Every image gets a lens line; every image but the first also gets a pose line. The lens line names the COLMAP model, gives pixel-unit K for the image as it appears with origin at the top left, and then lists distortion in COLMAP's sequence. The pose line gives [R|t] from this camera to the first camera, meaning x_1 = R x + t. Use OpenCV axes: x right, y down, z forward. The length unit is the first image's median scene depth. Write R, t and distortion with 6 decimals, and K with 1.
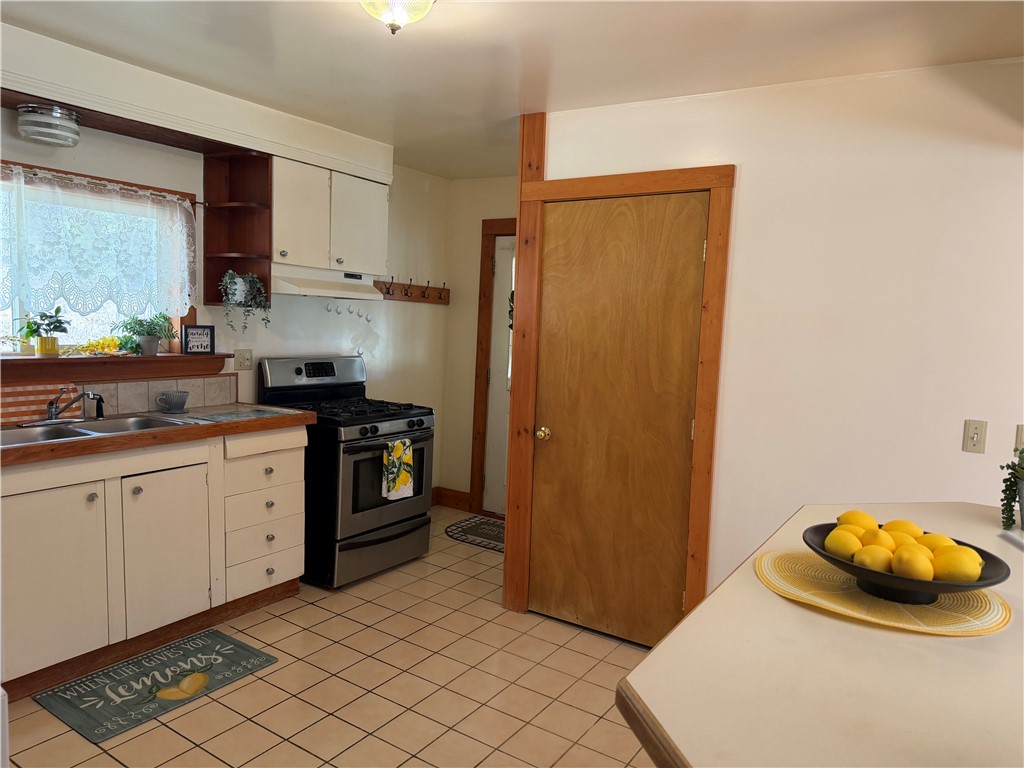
lens RADIAL K [[725.3, 0, 529.4], [0, 725.3, 392.2], [0, 0, 1]] dist [0.038300, -0.033448]
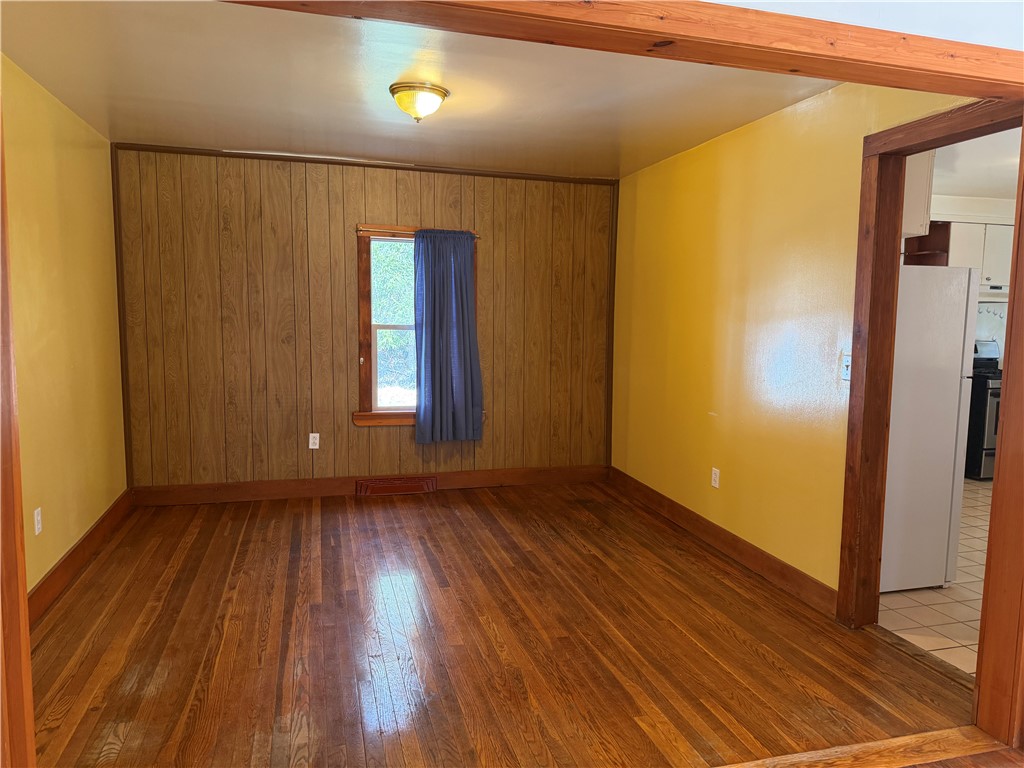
lens RADIAL K [[725.3, 0, 516.5], [0, 725.3, 386.8], [0, 0, 1]] dist [0.038300, -0.033448]
pose [[0.746017, 0.024445, -0.665478, 0.048204], [-0.047175, 0.998755, -0.016197, 0.147465], [0.664253, 0.043478, 0.746242, -0.987612]]
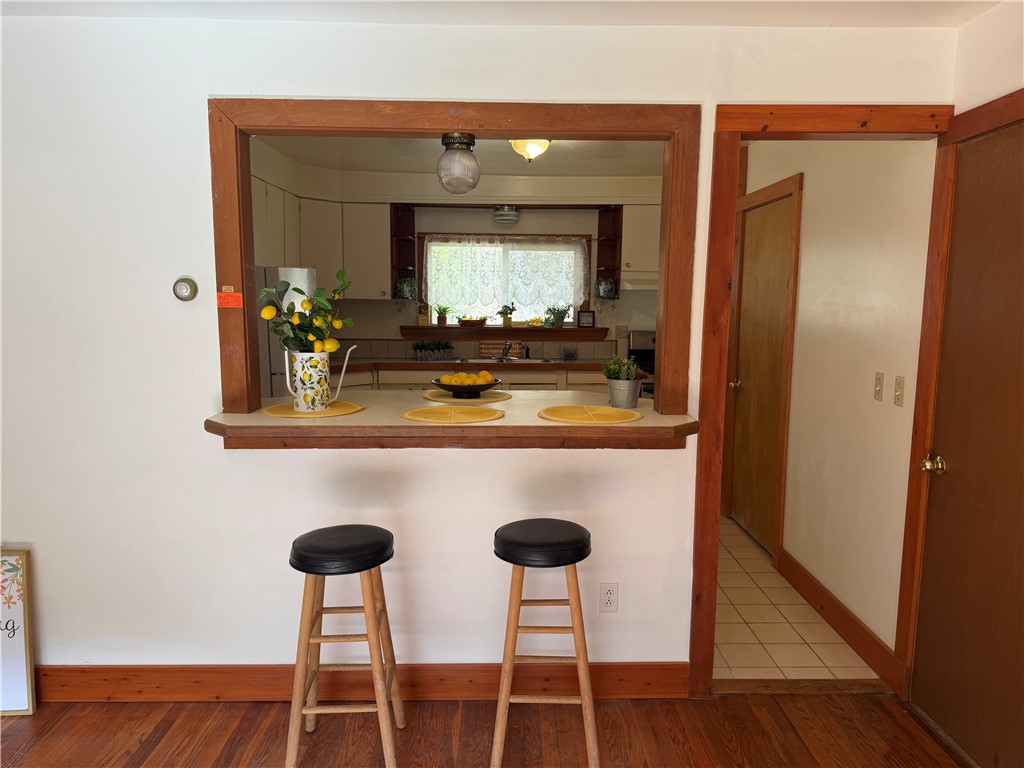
lens RADIAL K [[725.3, 0, 519.2], [0, 725.3, 380.9], [0, 0, 1]] dist [0.038300, -0.033448]
pose [[0.563182, 0.058818, -0.824237, 0.895423], [-0.072463, 0.997136, 0.021644, 0.049068], [0.823149, 0.047537, 0.565831, -0.094323]]
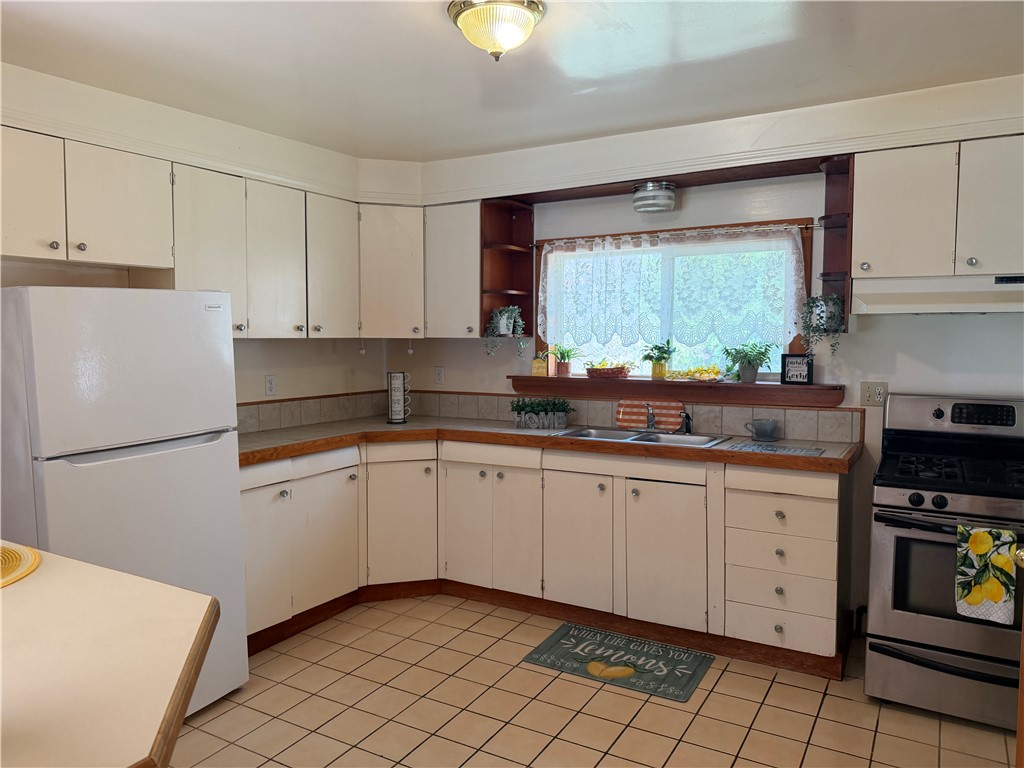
lens RADIAL K [[725.3, 0, 507.3], [0, 725.3, 389.3], [0, 0, 1]] dist [0.038300, -0.033448]
pose [[0.027540, 0.032160, -0.999103, 0.503187], [-0.100527, 0.994505, 0.029241, -0.035905], [0.994553, 0.099631, 0.030621, 0.607019]]
